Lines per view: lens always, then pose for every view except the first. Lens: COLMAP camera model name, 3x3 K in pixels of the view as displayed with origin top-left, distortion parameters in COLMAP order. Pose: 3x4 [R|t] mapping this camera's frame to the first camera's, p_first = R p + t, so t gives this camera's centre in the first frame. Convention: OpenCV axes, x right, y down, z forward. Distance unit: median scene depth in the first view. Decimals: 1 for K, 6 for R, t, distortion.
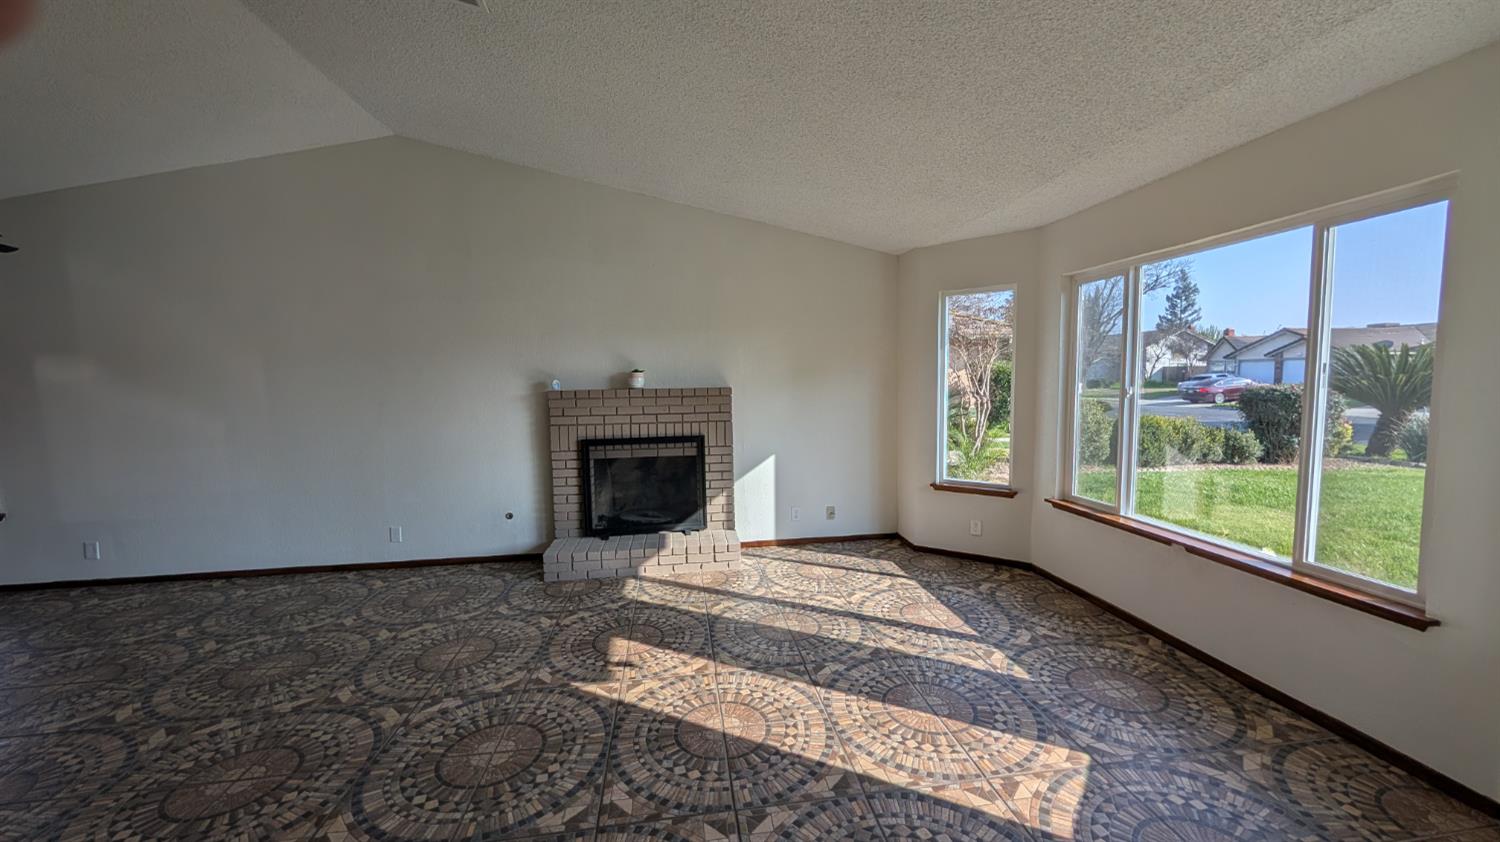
lens RADIAL K [[566.6, 0, 754.0], [0, 566.6, 424.7], [0, 0, 1]] dist [0.001379, 0.000443]
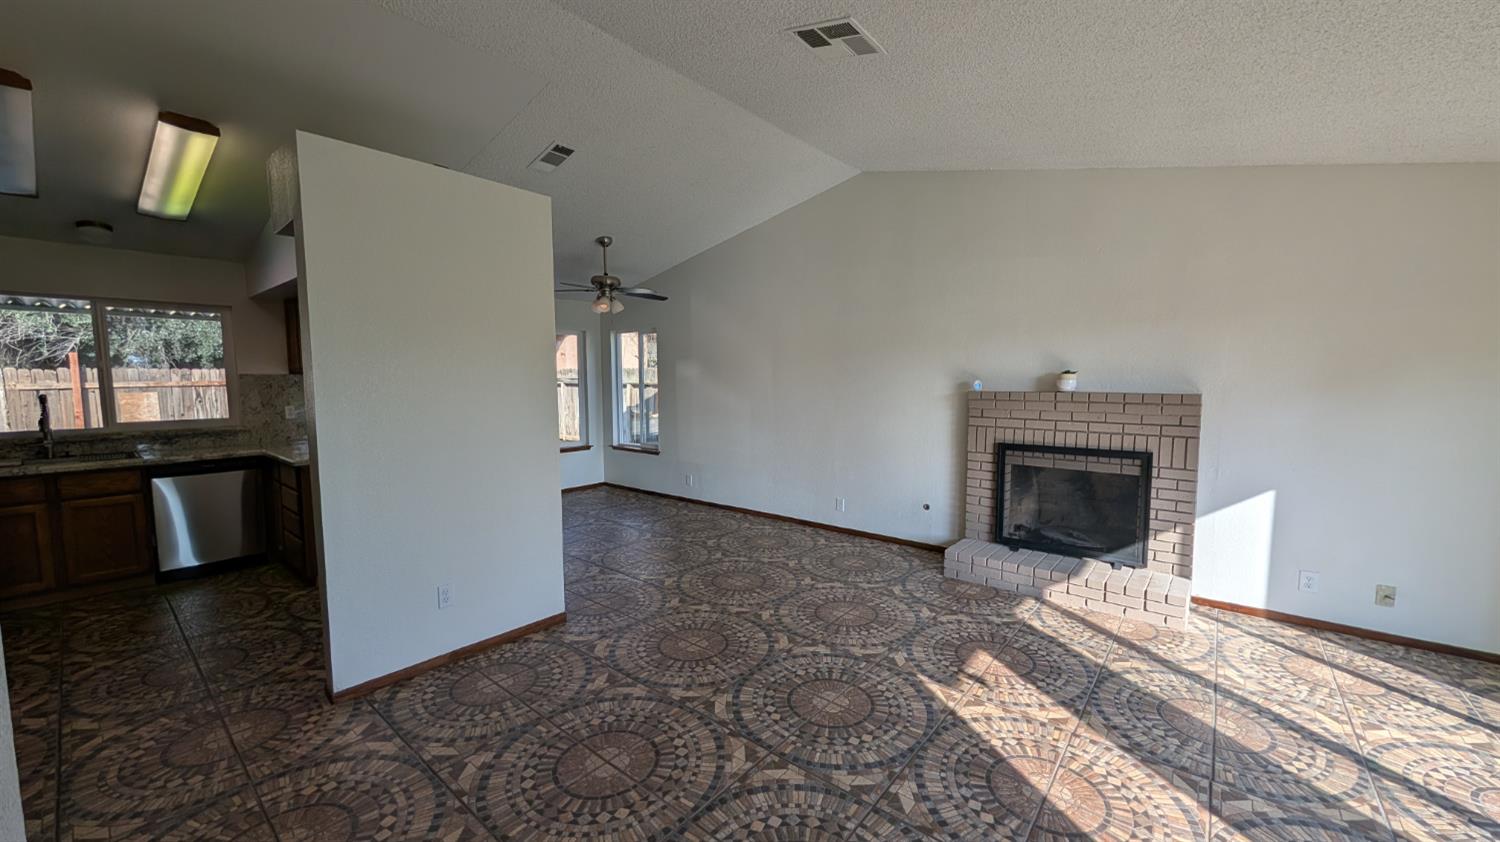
lens RADIAL K [[566.6, 0, 754.0], [0, 566.6, 424.7], [0, 0, 1]] dist [0.001379, 0.000443]
pose [[0.672359, 0.077715, -0.736134, 0.154864], [-0.070232, 0.996685, 0.041075, -0.018044], [0.736886, 0.024083, 0.675588, 0.047340]]
